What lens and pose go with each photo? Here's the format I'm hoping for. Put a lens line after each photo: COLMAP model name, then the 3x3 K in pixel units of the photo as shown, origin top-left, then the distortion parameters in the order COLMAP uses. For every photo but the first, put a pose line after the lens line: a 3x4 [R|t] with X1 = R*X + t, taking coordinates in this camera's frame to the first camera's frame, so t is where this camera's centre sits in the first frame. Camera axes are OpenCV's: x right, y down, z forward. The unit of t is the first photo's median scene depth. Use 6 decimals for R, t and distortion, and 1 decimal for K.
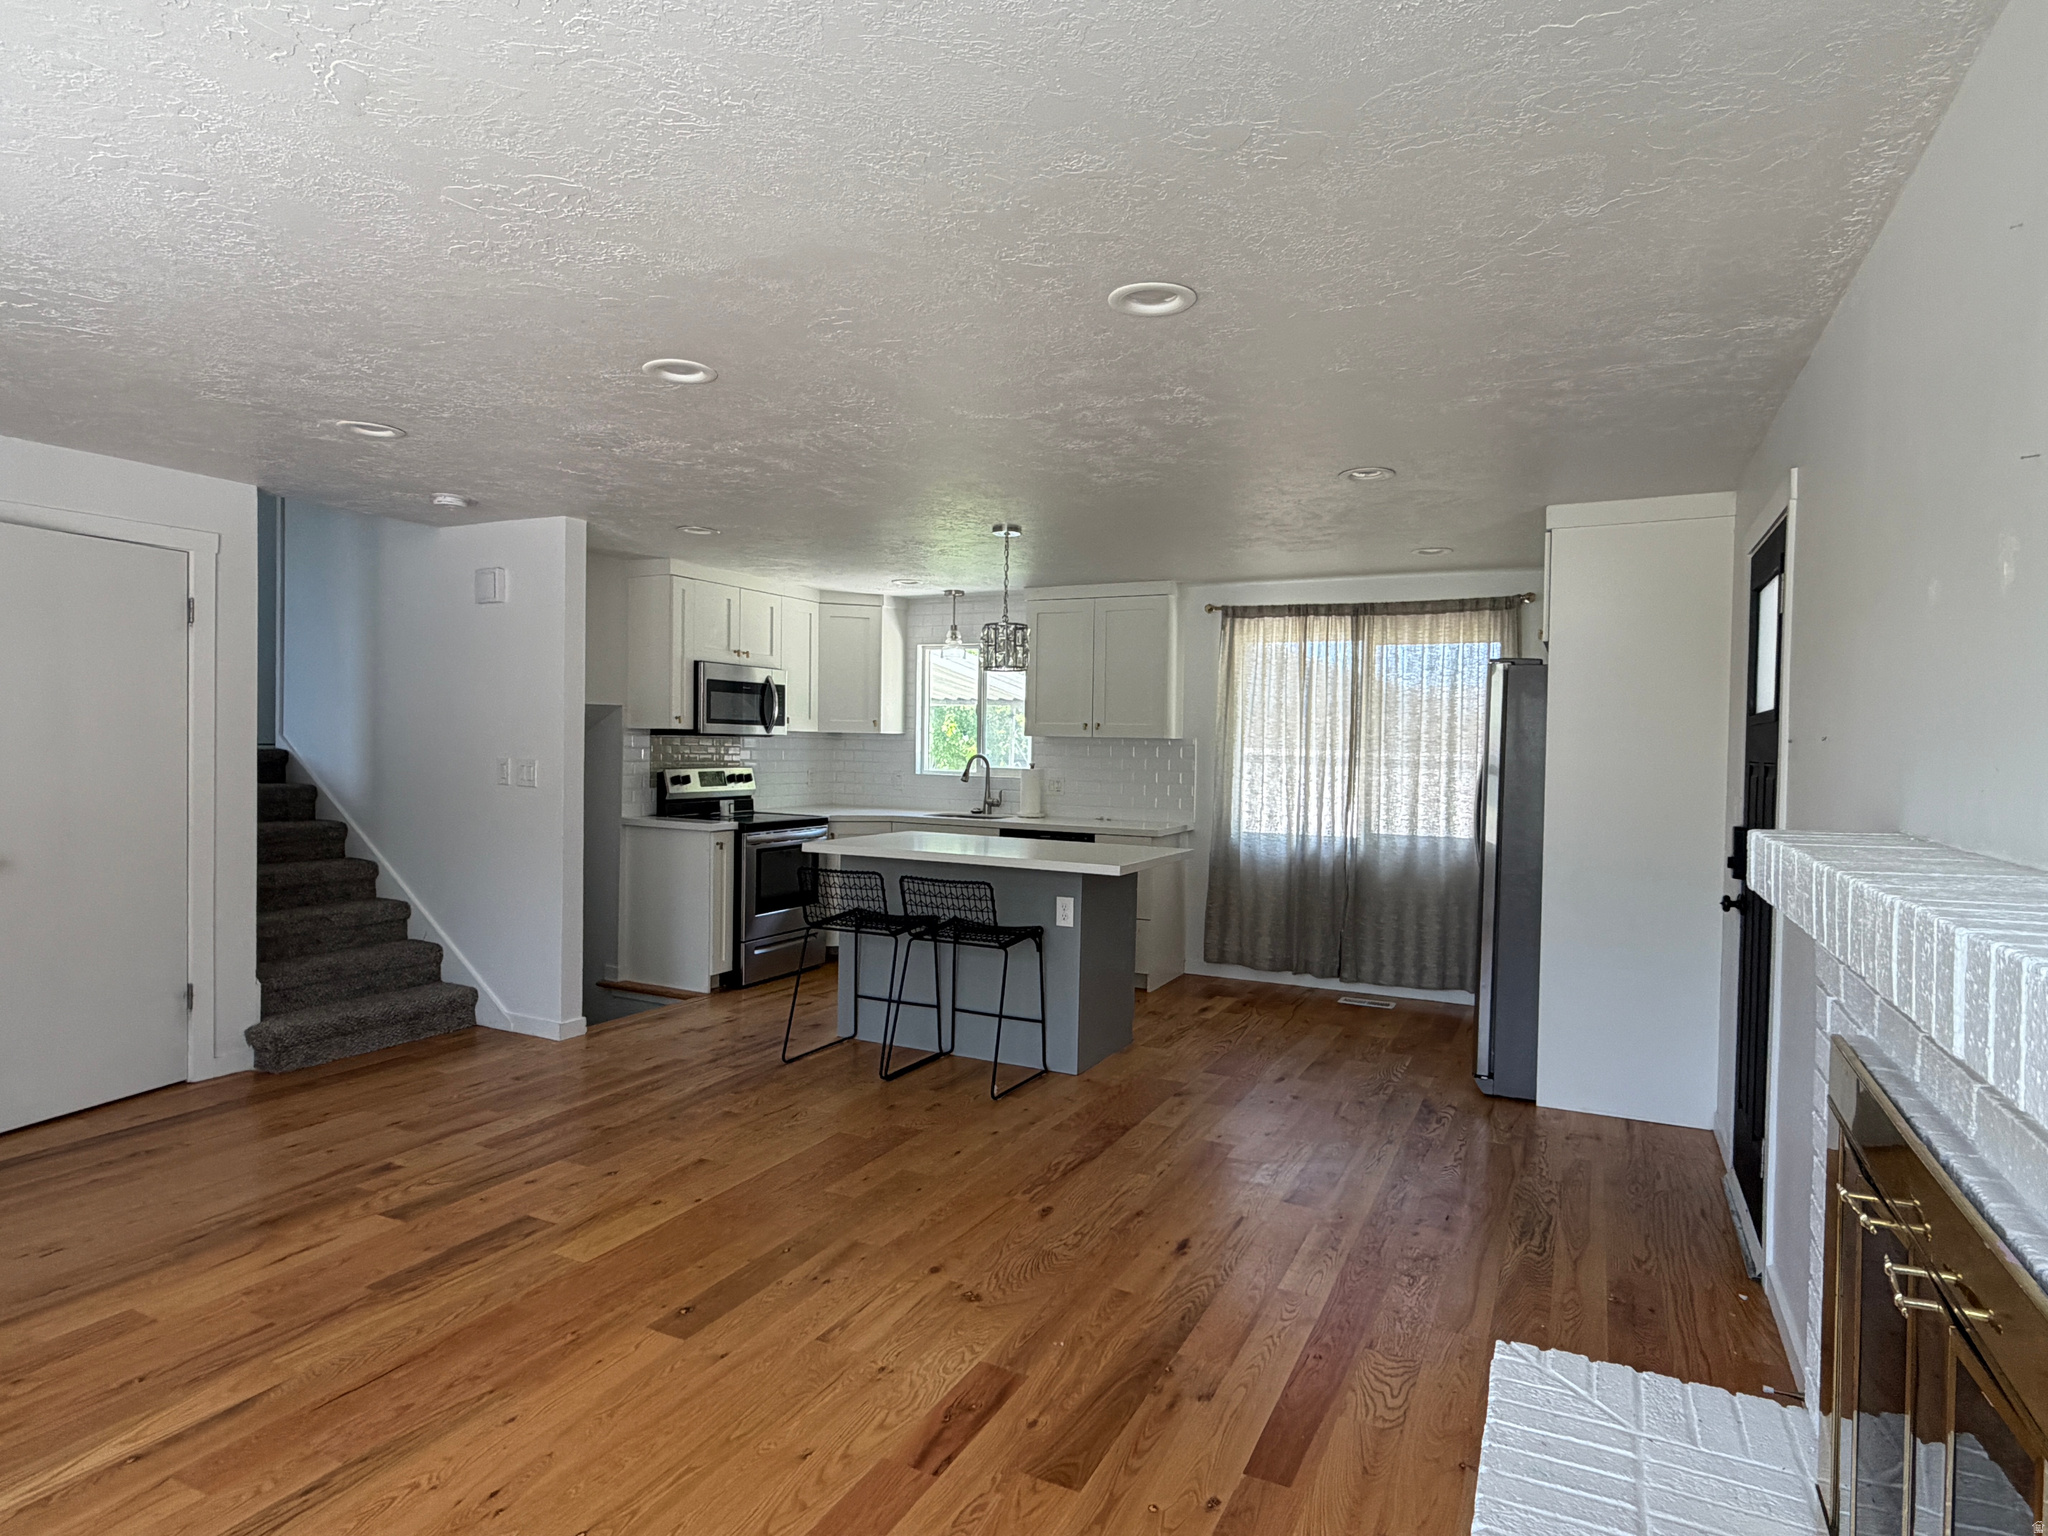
lens RADIAL K [[1143.4, 0, 1031.7], [0, 1143.4, 776.1], [0, 0, 1]] dist [-0.008858, 0.003330]
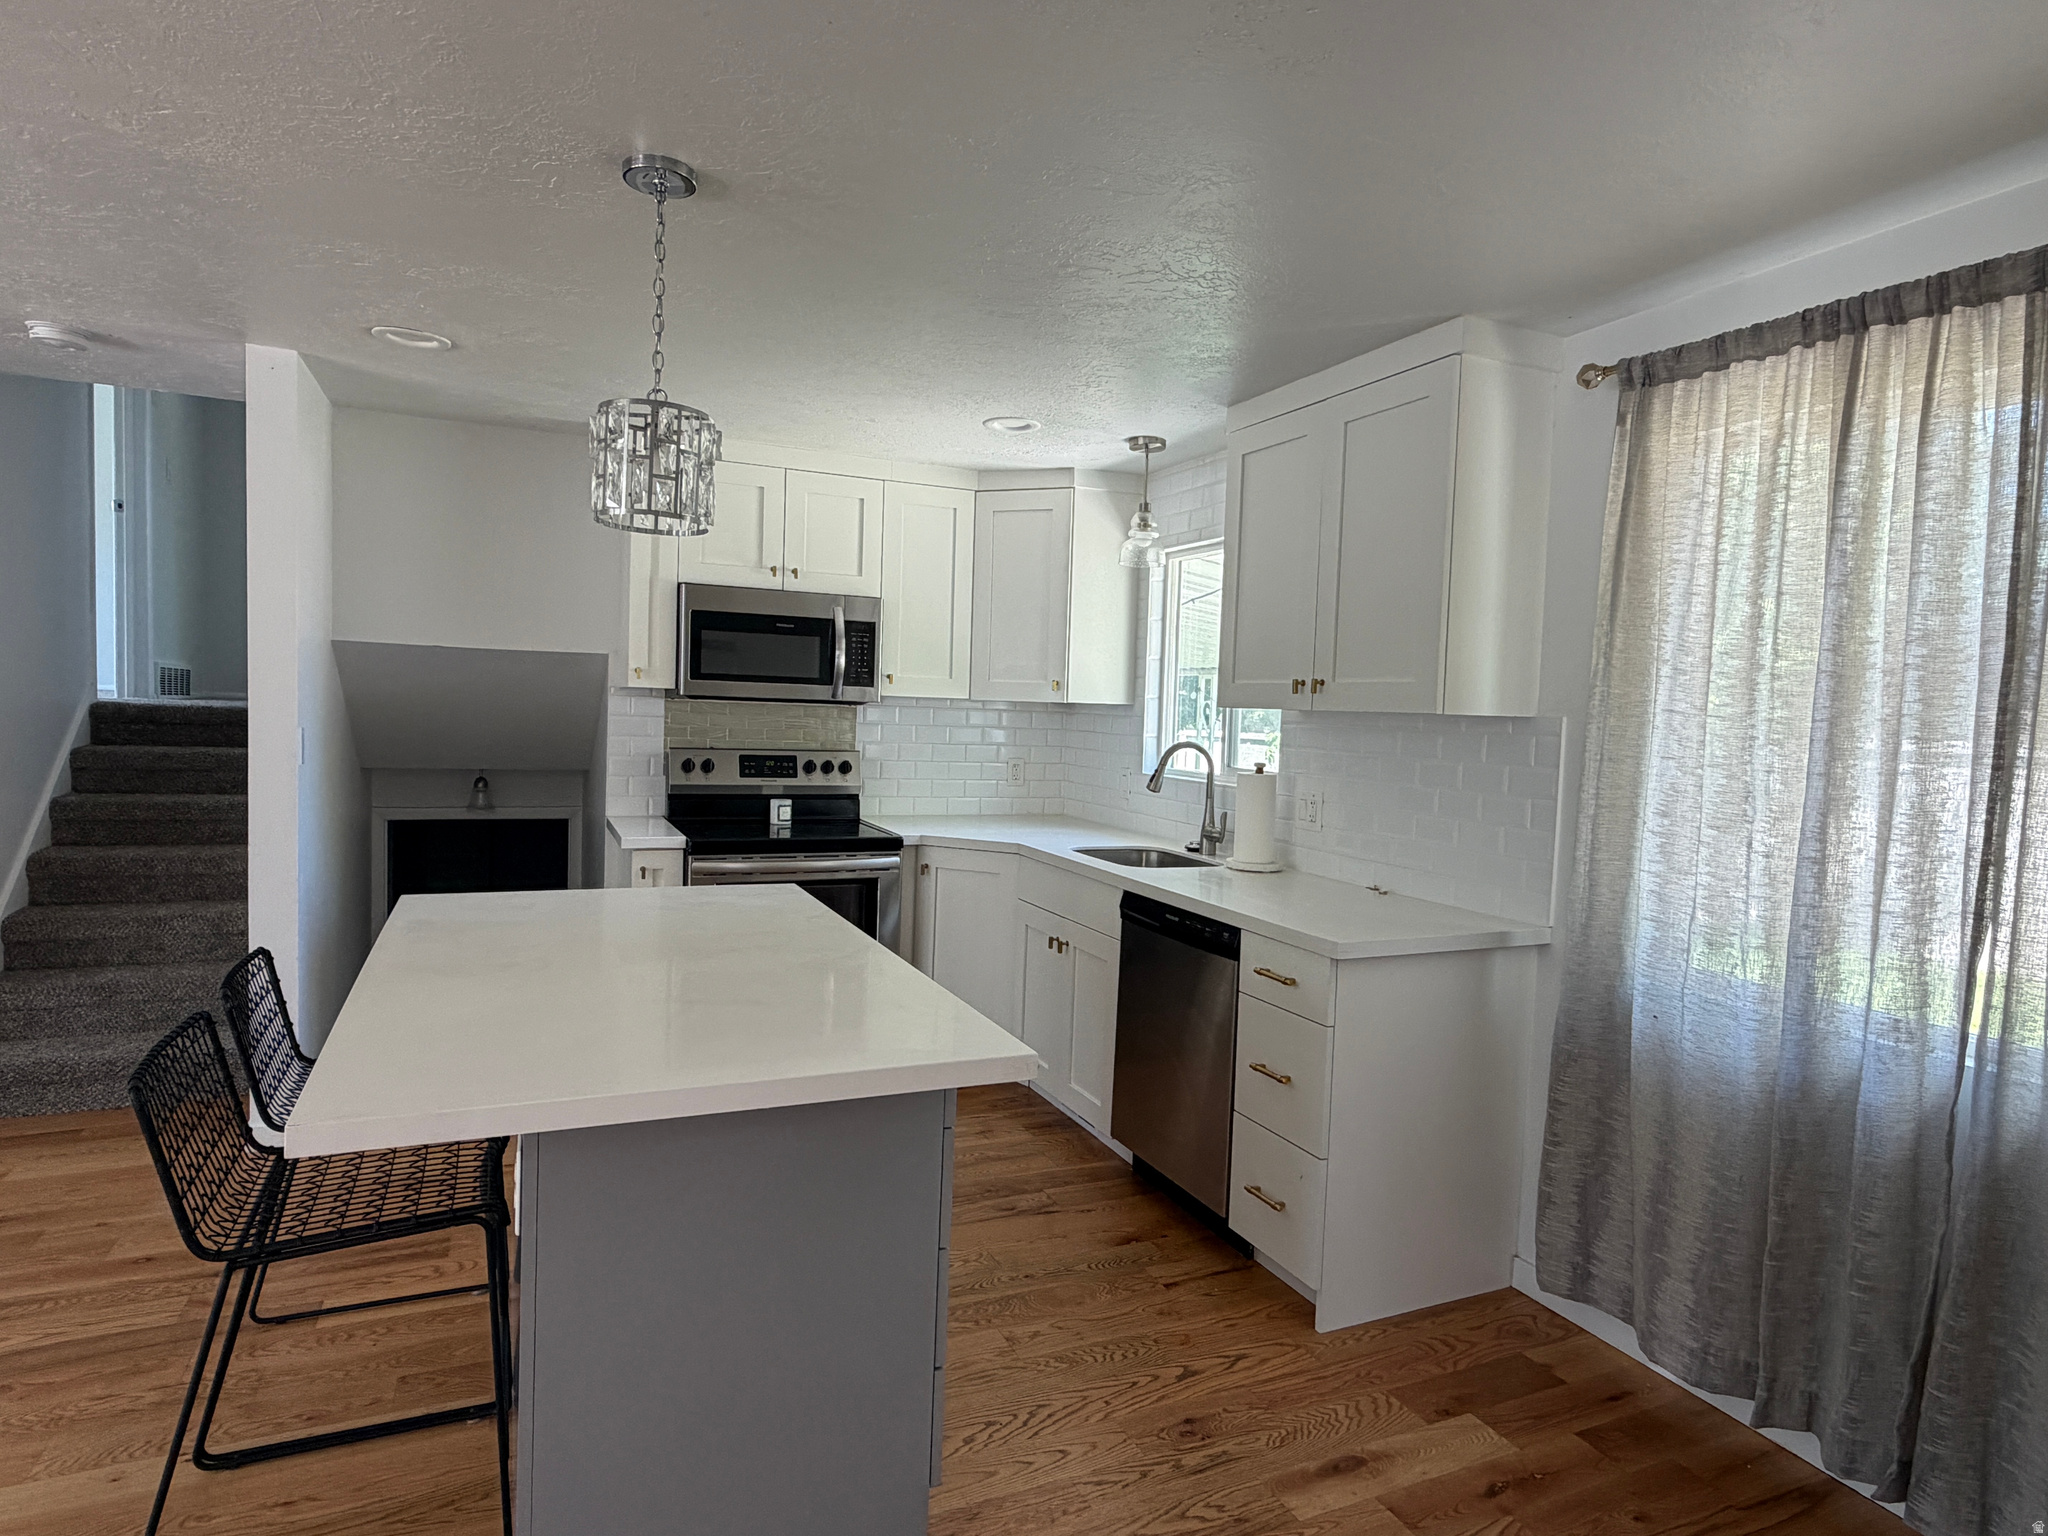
lens RADIAL K [[1143.4, 0, 1028.9], [0, 1143.4, 771.5], [0, 0, 1]] dist [-0.008858, 0.003330]
pose [[0.772243, 0.045412, -0.633702, 0.282756], [-0.040535, 0.998932, 0.022188, -0.016886], [0.634033, 0.008552, 0.773259, 0.642026]]
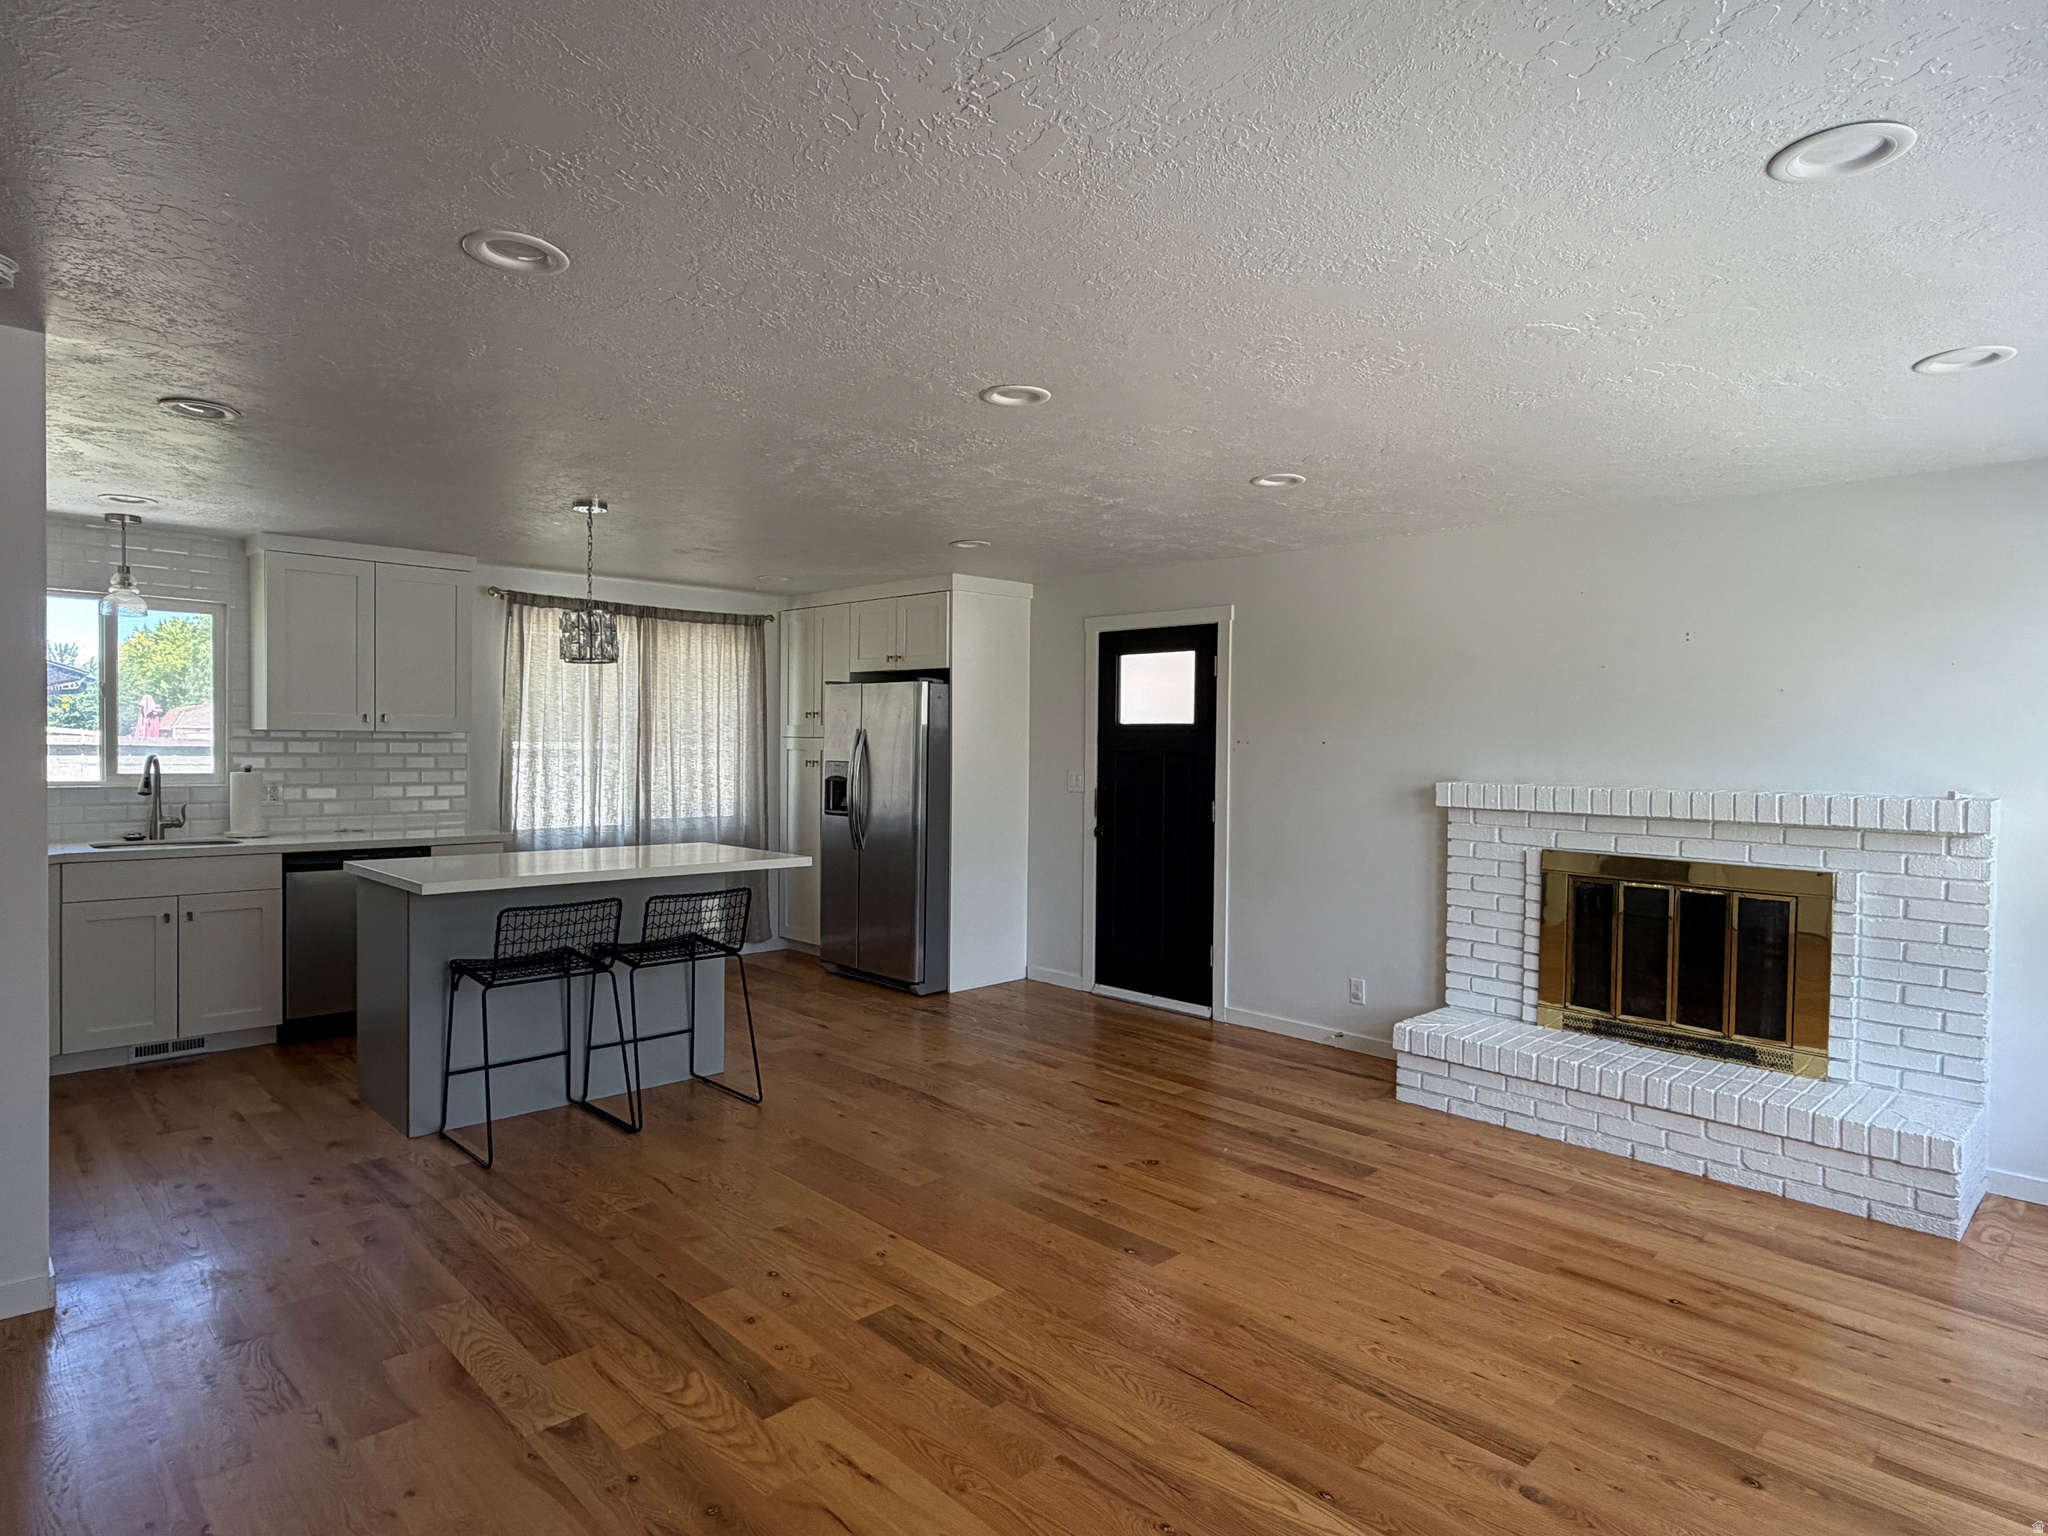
lens RADIAL K [[1143.4, 0, 1023.6], [0, 1143.4, 760.2], [0, 0, 1]] dist [-0.008858, 0.003330]
pose [[0.332970, -0.027366, 0.942540, -0.626997], [0.021657, 0.999537, 0.021370, -0.022509], [-0.942689, 0.013297, 0.333408, 0.318035]]
